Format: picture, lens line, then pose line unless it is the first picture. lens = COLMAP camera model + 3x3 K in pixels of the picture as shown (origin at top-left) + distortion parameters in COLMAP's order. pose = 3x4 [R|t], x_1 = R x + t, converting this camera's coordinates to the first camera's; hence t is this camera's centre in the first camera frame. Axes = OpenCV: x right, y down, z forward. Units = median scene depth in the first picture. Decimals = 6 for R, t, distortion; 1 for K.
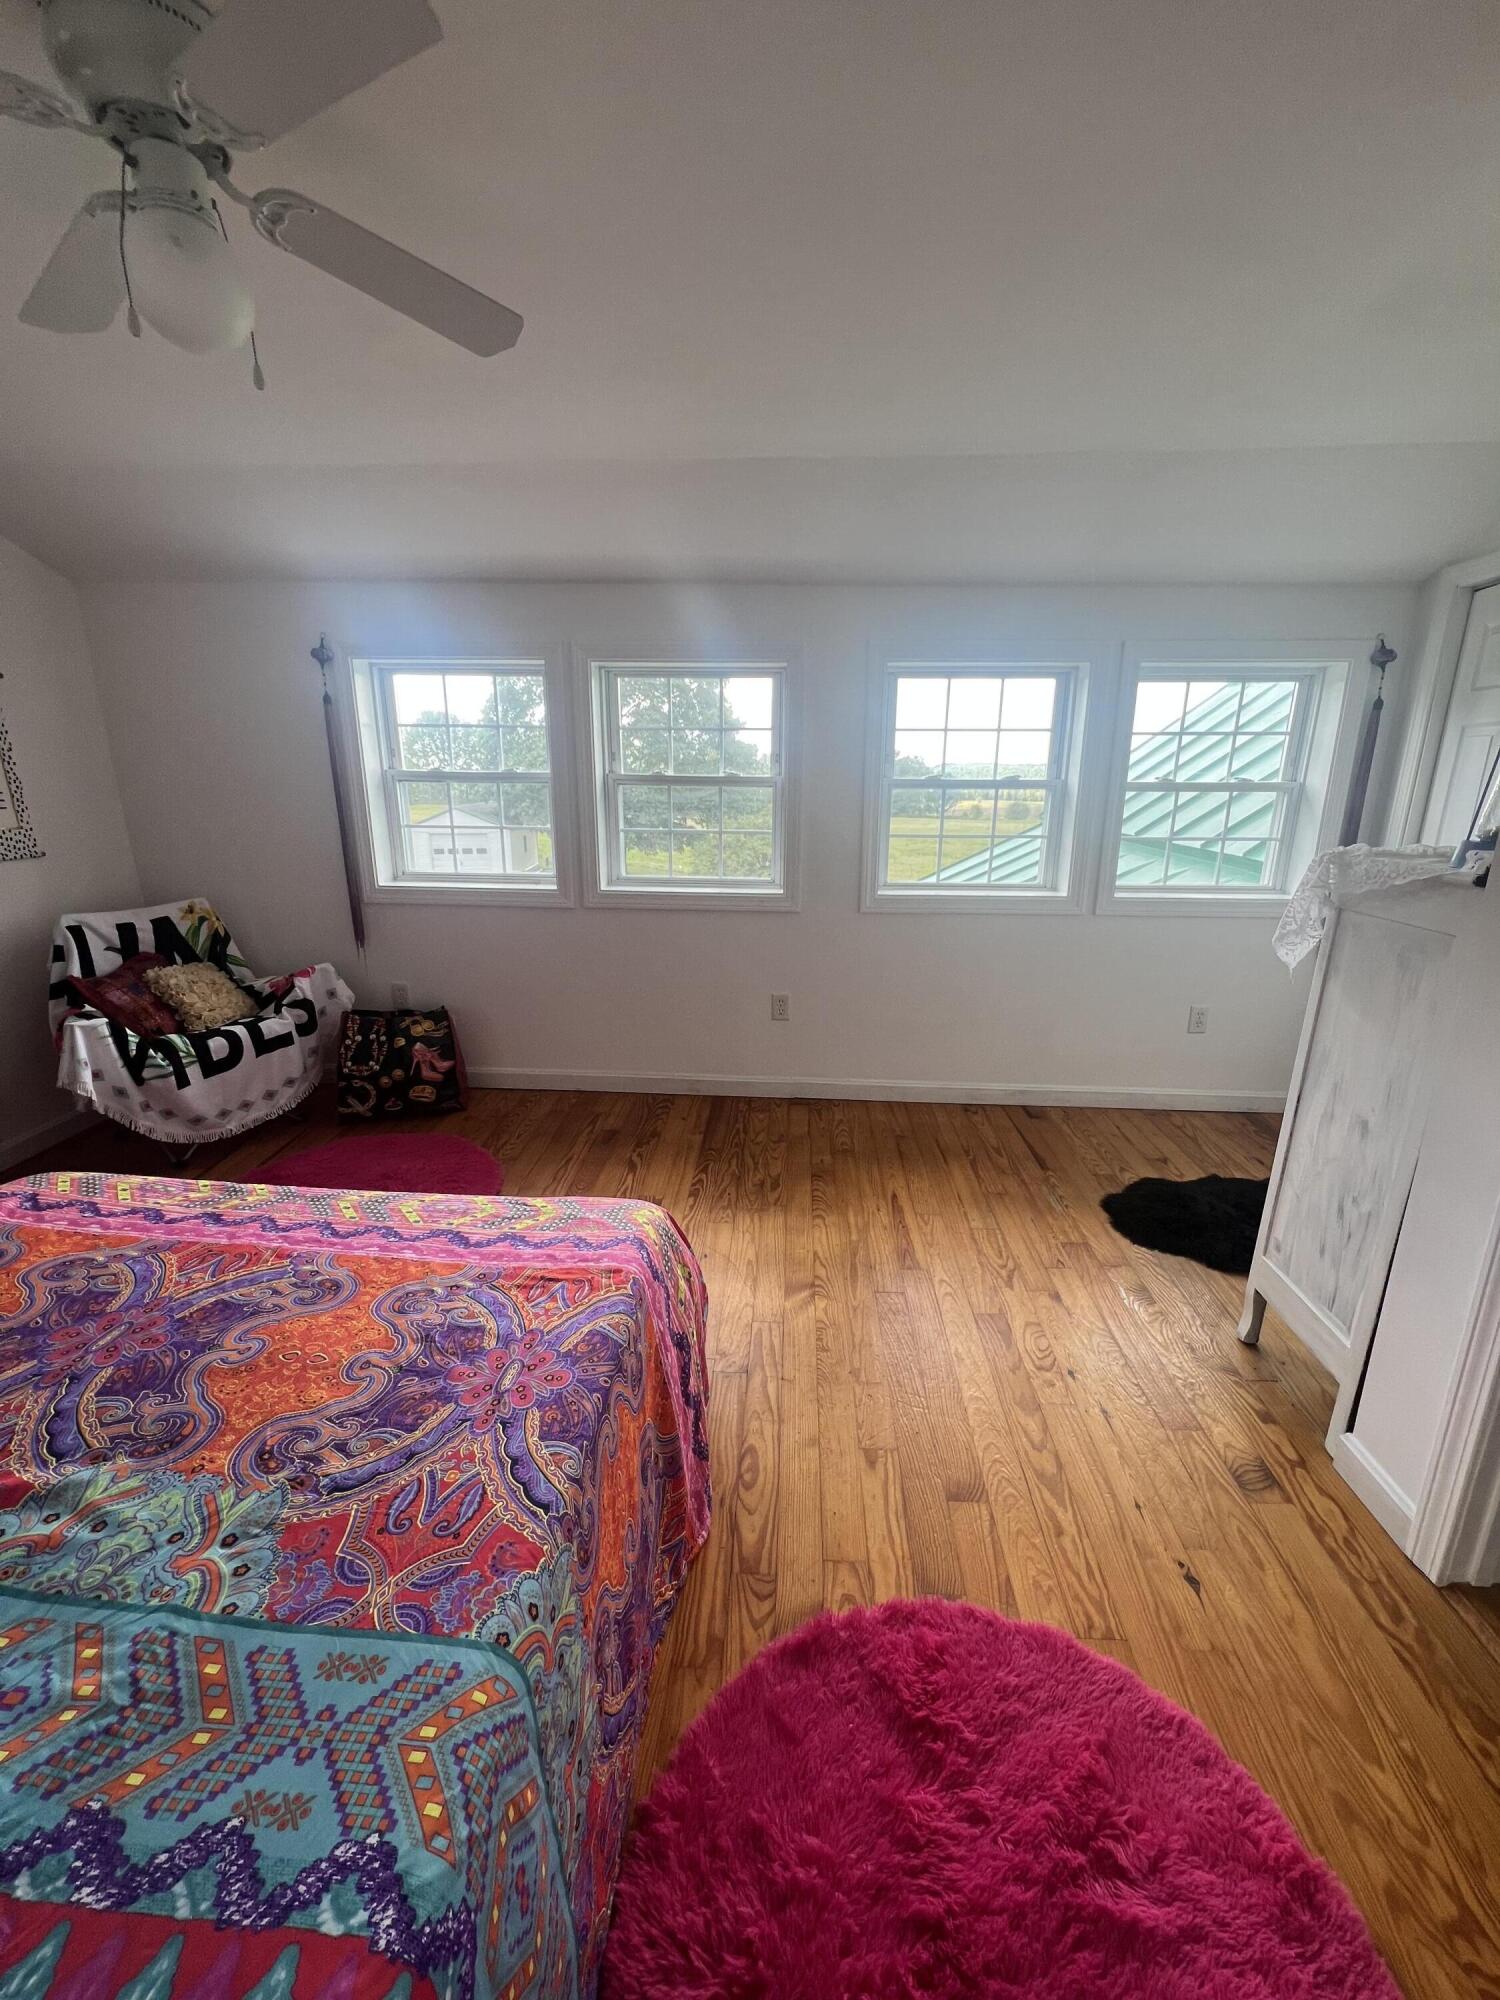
lens RADIAL K [[797.0, 0, 750.4], [0, 797.0, 993.6], [0, 0, 1]] dist [-0.002735, -0.000294]
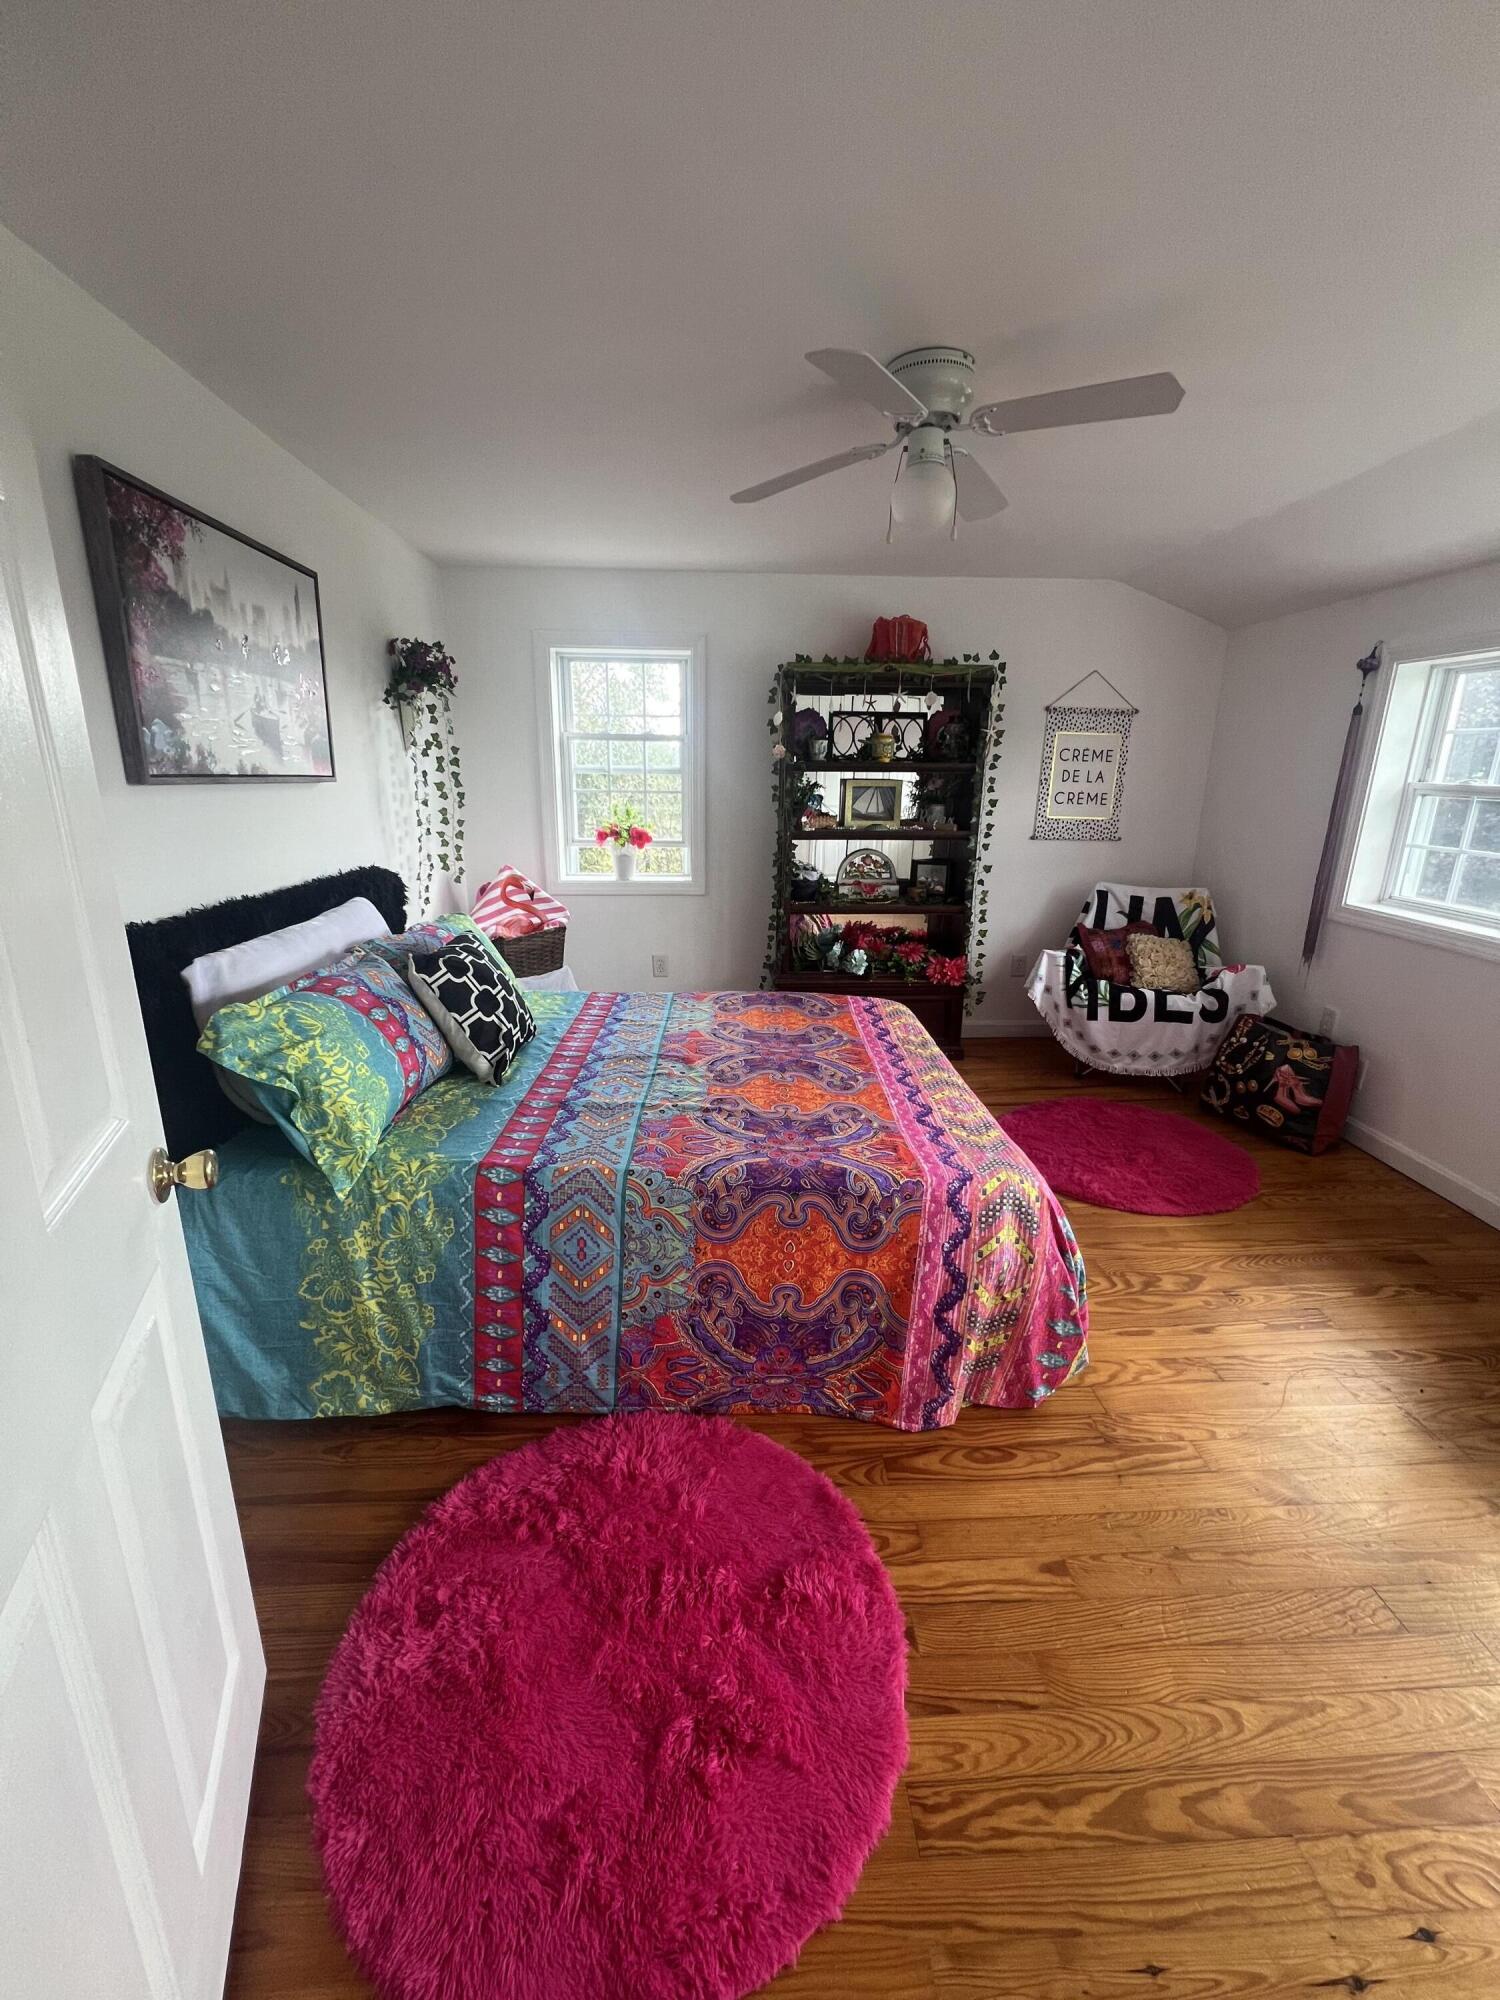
lens RADIAL K [[797.0, 0, 755.7], [0, 797.0, 993.4], [0, 0, 1]] dist [-0.002735, -0.000294]
pose [[0.109702, 0.265365, -0.957887, 0.449130], [-0.281289, 0.932596, 0.226144, -0.061048], [0.953332, 0.244635, 0.176951, 0.219535]]
